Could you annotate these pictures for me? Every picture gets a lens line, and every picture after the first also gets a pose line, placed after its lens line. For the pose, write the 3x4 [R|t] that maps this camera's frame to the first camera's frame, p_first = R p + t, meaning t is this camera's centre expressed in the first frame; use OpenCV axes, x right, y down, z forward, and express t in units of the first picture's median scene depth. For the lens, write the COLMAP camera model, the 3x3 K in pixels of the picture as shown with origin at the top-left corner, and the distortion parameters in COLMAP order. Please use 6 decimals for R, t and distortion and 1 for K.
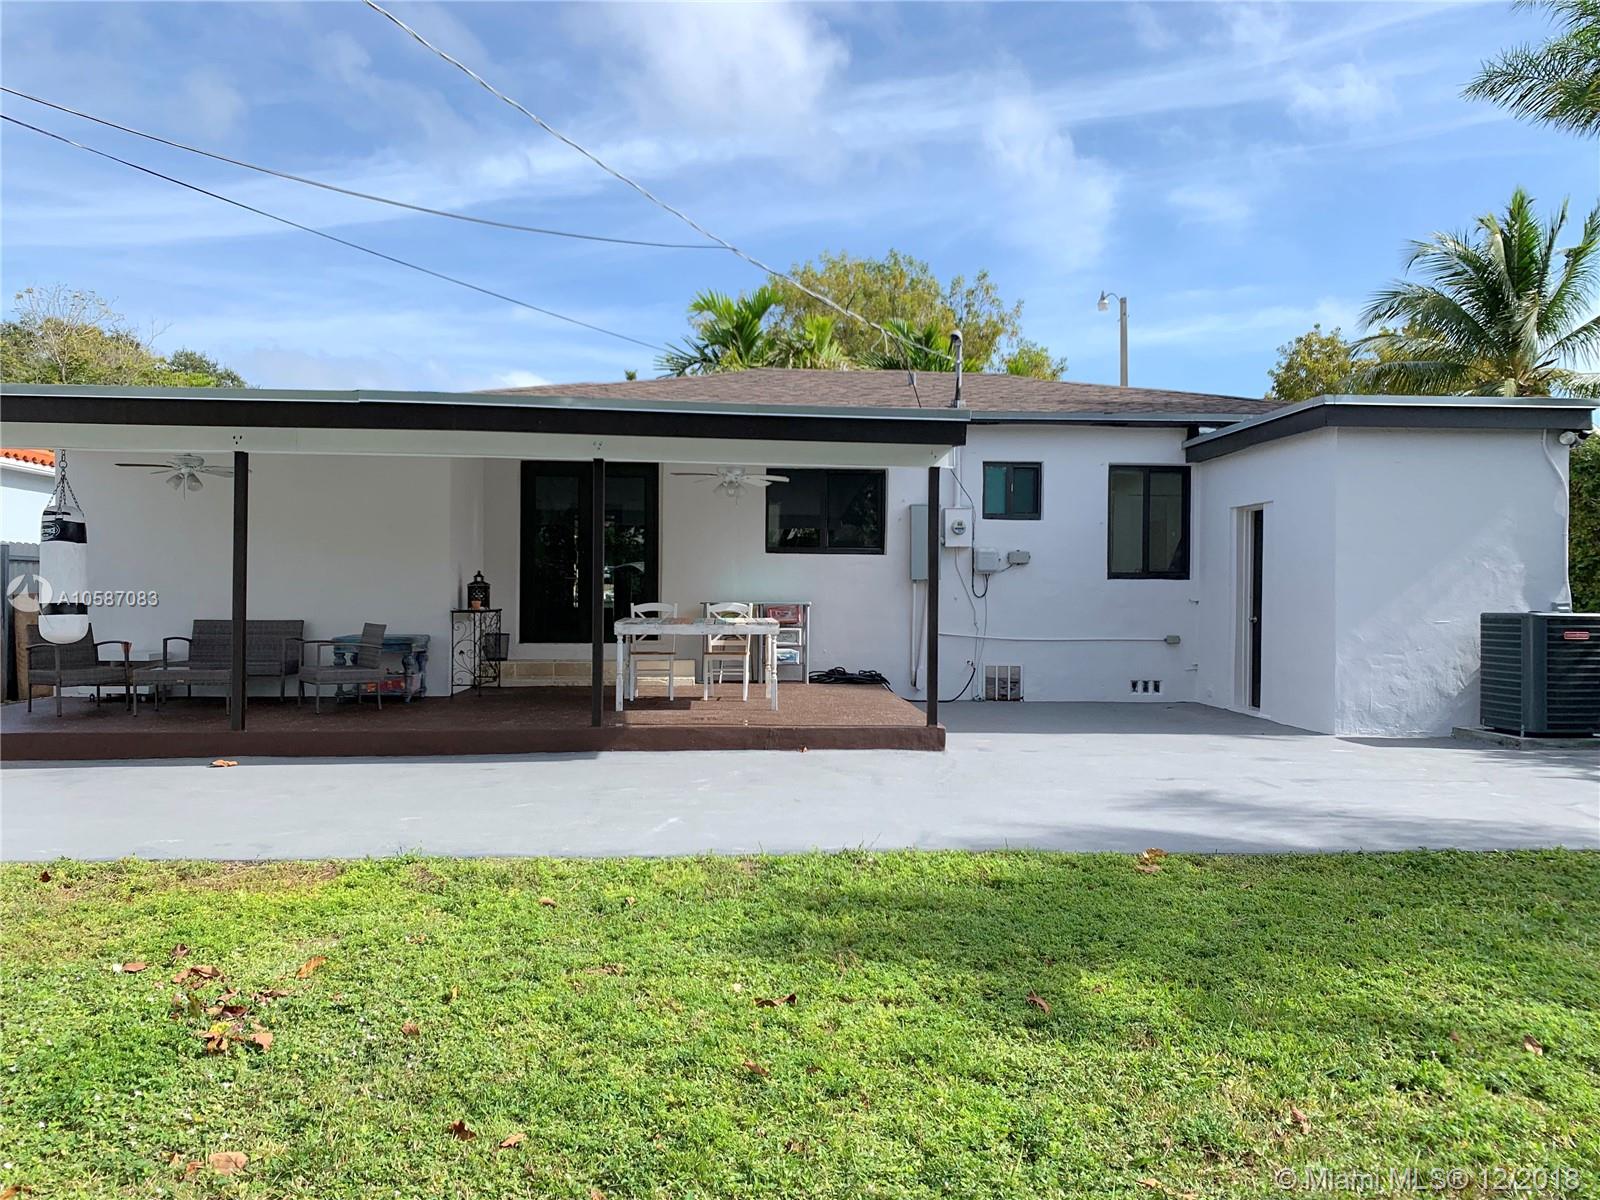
lens RADIAL K [[1210.2, 0, 804.9], [0, 1210.2, 588.4], [0, 0, 1]] dist [0.119658, -0.182364]
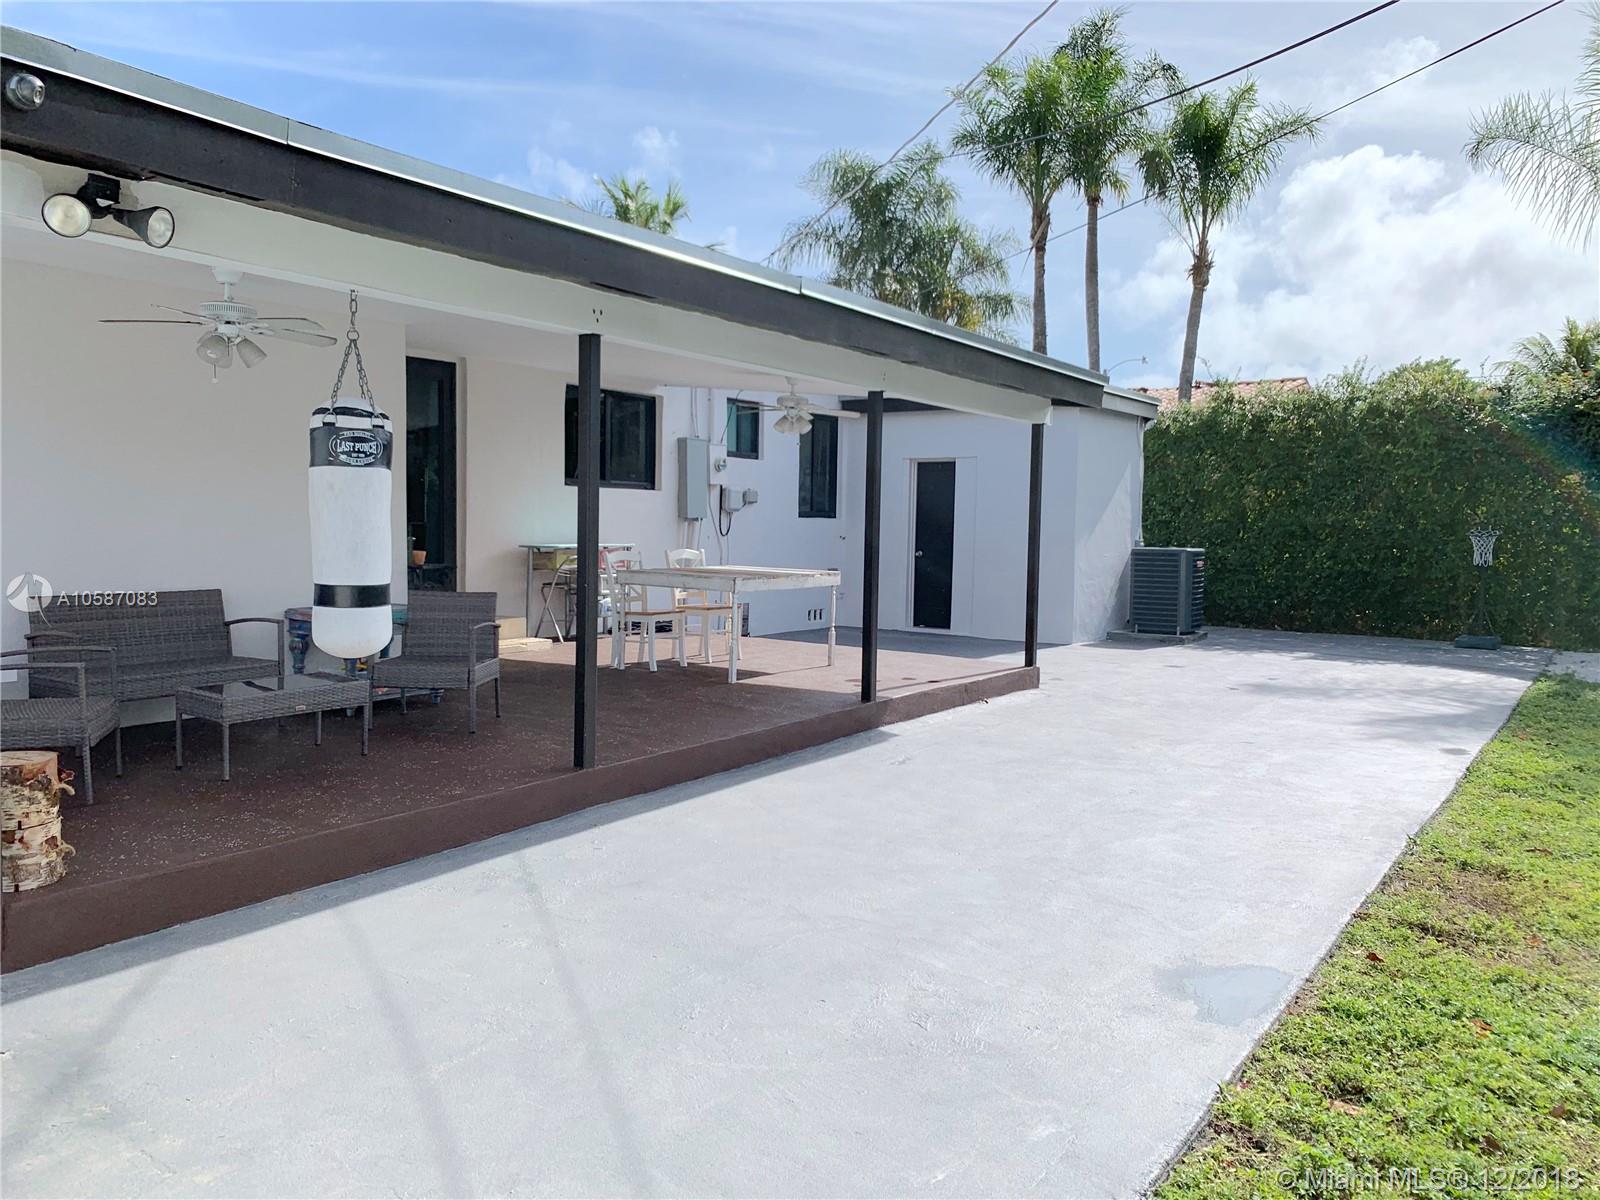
lens RADIAL K [[1210.2, 0, 804.9], [0, 1210.2, 588.4], [0, 0, 1]] dist [0.119658, -0.182364]
pose [[0.608065, -0.039977, 0.792880, -0.605629], [-0.020800, 0.997586, 0.066250, -0.016534], [-0.793615, -0.056776, 0.605766, 0.347949]]
